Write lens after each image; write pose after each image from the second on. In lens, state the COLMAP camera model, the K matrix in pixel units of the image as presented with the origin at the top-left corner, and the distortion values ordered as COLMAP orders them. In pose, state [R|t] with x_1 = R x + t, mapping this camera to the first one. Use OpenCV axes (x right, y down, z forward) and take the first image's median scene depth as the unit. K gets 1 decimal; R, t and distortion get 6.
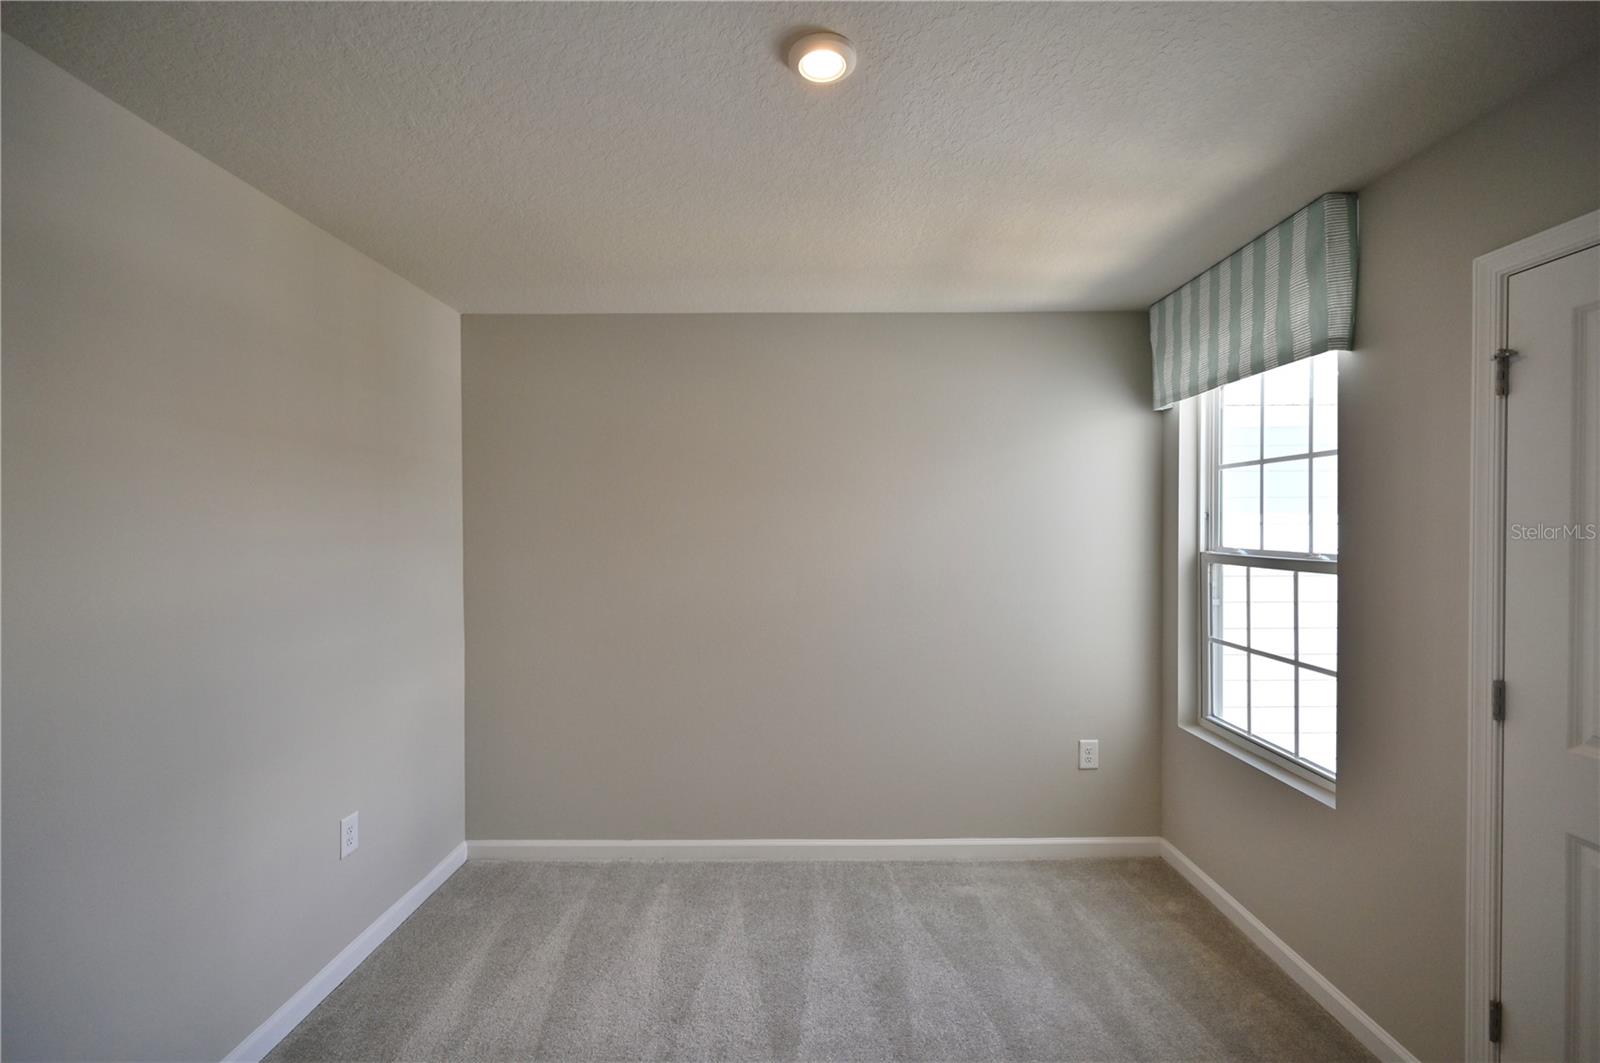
lens RADIAL K [[684.2, 0, 800.0], [0, 684.2, 531.5], [0, 0, 1]] dist [-0.006940, -0.000234]
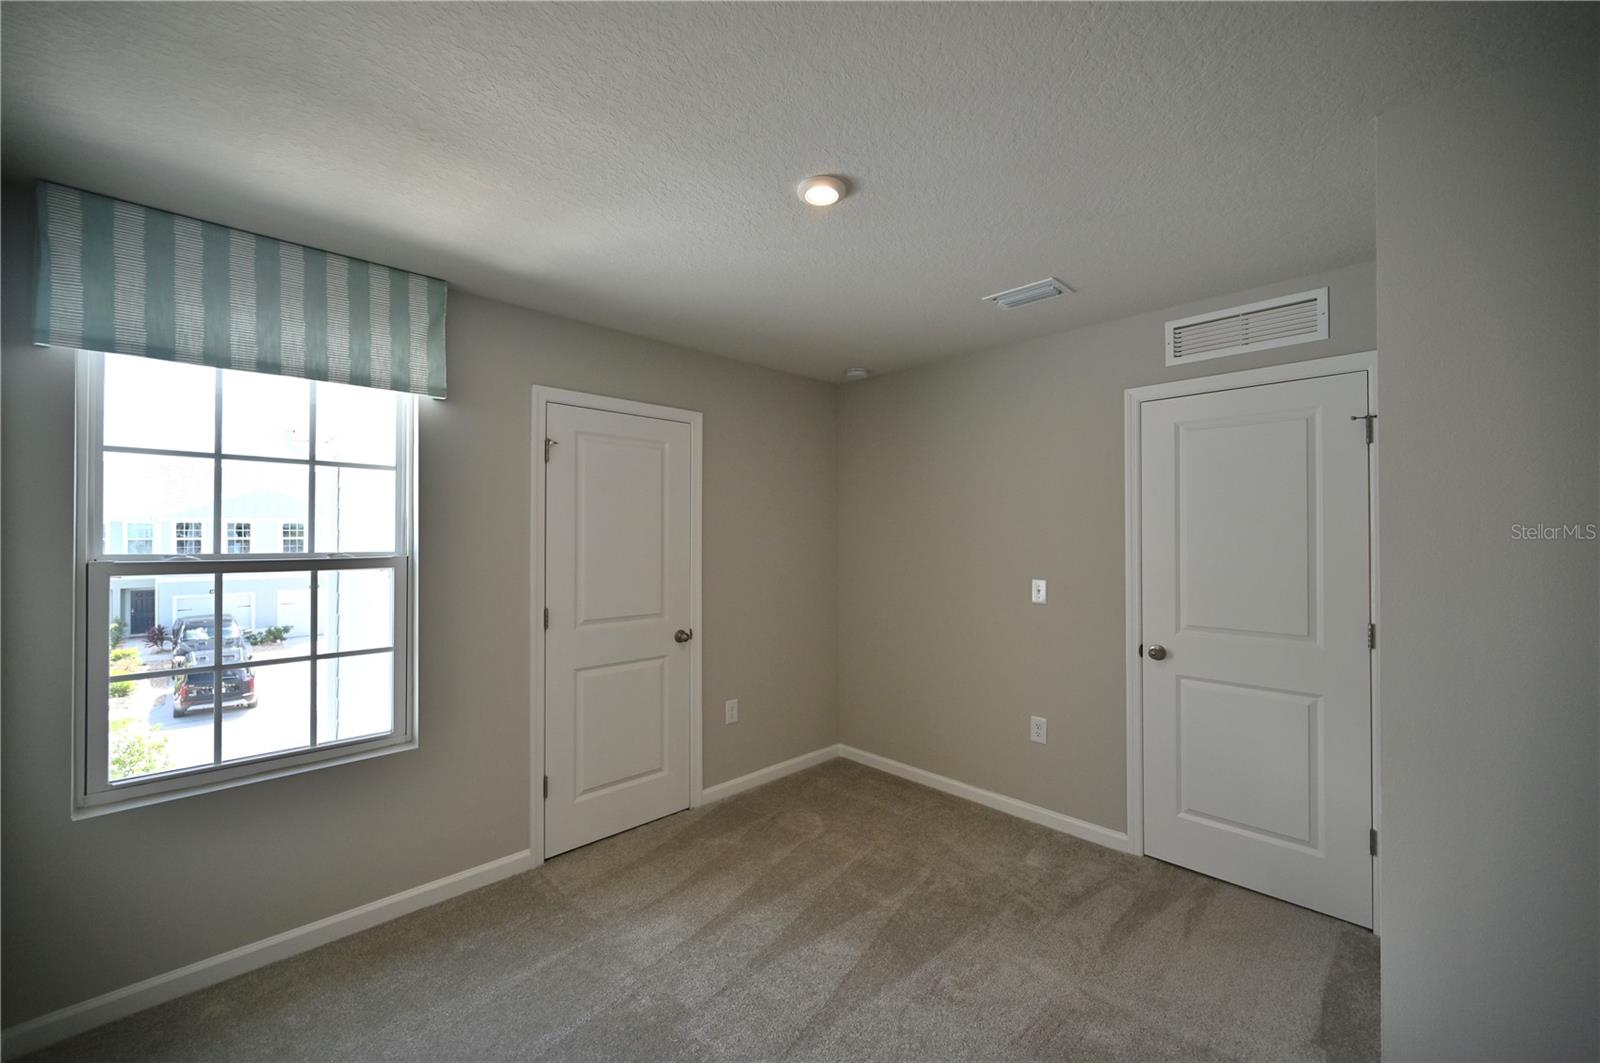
lens RADIAL K [[631.9, 0, 808.4], [0, 631.9, 530.1], [0, 0, 1]] dist [-0.000338, -0.000017]
pose [[-0.710219, 0.006437, 0.703951, -0.590632], [0.007012, 0.999973, -0.002069, 0.003305], [-0.703946, 0.003466, -0.710245, 1.338976]]
